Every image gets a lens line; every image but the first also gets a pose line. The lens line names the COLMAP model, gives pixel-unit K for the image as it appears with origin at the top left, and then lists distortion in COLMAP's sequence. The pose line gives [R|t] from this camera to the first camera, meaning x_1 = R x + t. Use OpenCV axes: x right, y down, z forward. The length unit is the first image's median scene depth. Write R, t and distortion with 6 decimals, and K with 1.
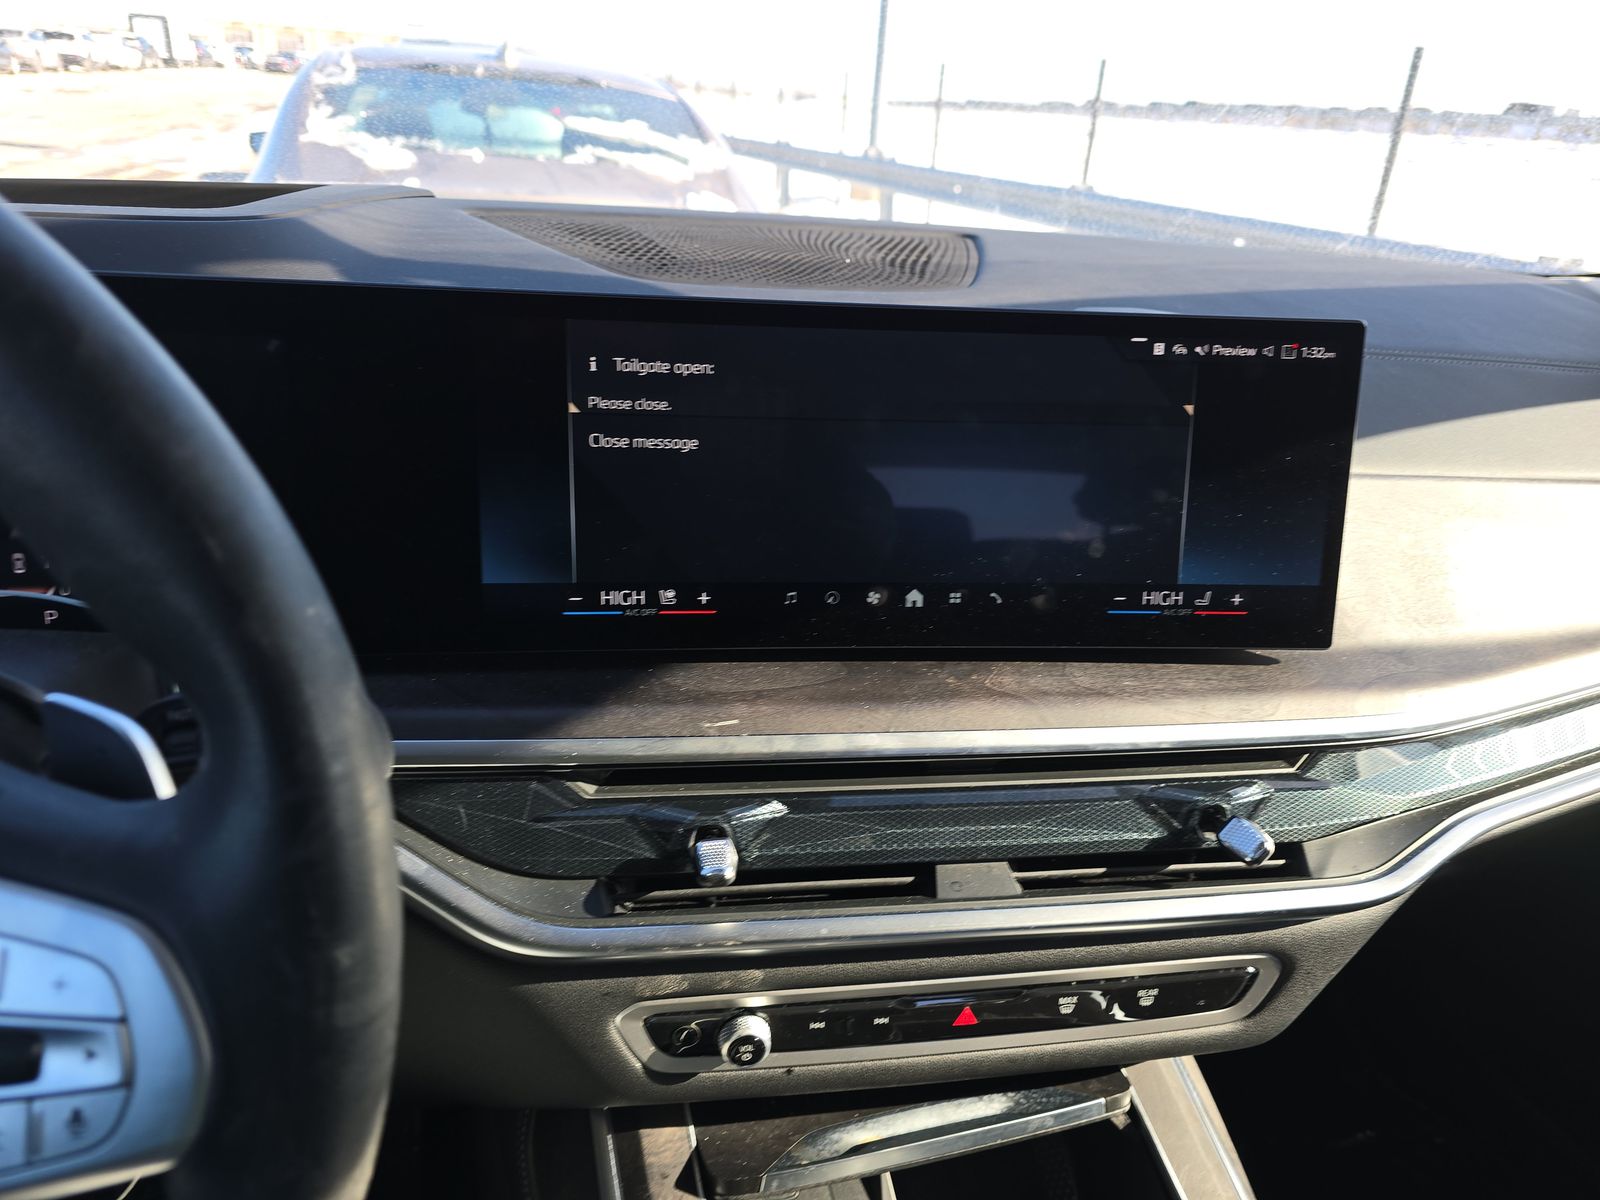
lens RADIAL K [[1063.5, 0, 803.4], [0, 1063.5, 606.4], [0, 0, 1]] dist [0.058715, -0.044159]
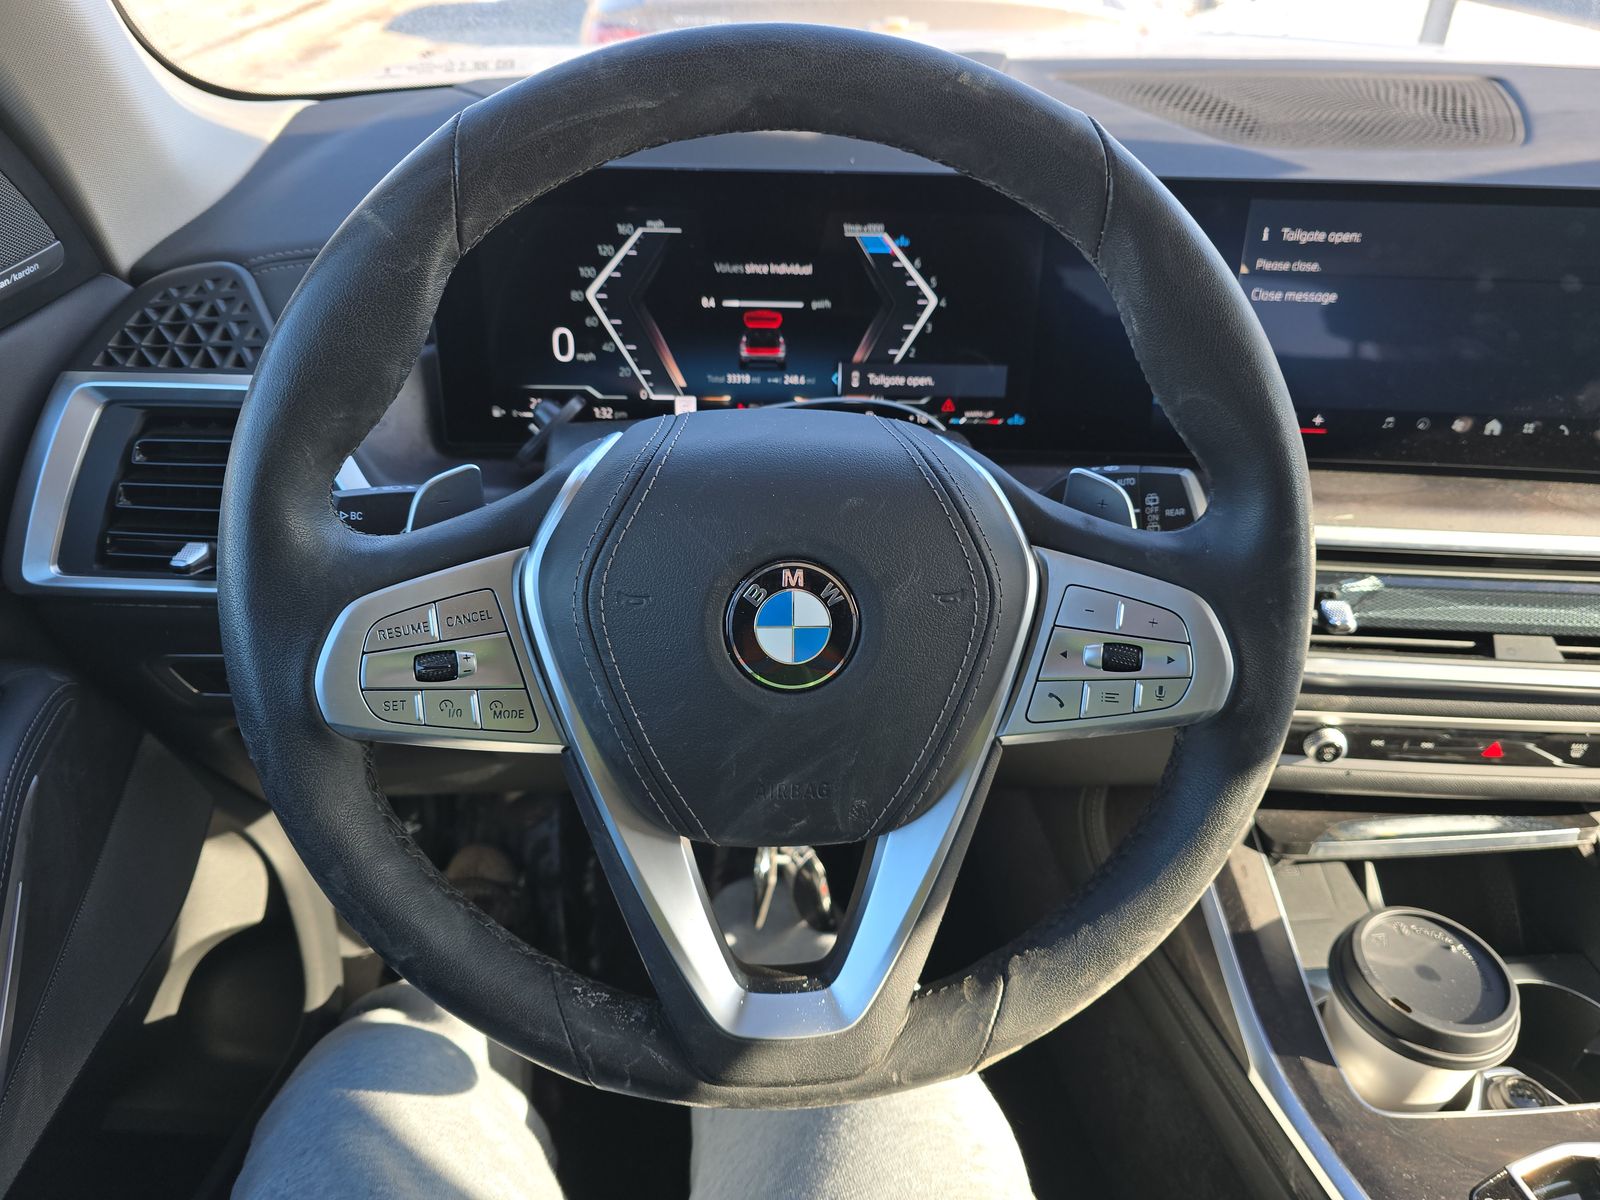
lens RADIAL K [[1104.9, 0, 795.0], [0, 1104.9, 606.1], [0, 0, 1]] dist [0.061531, -0.055568]
pose [[0.979311, 0.077152, -0.187074, -0.458481], [-0.044194, 0.983694, 0.174335, 0.005508], [0.197474, -0.162460, 0.966753, -0.489536]]
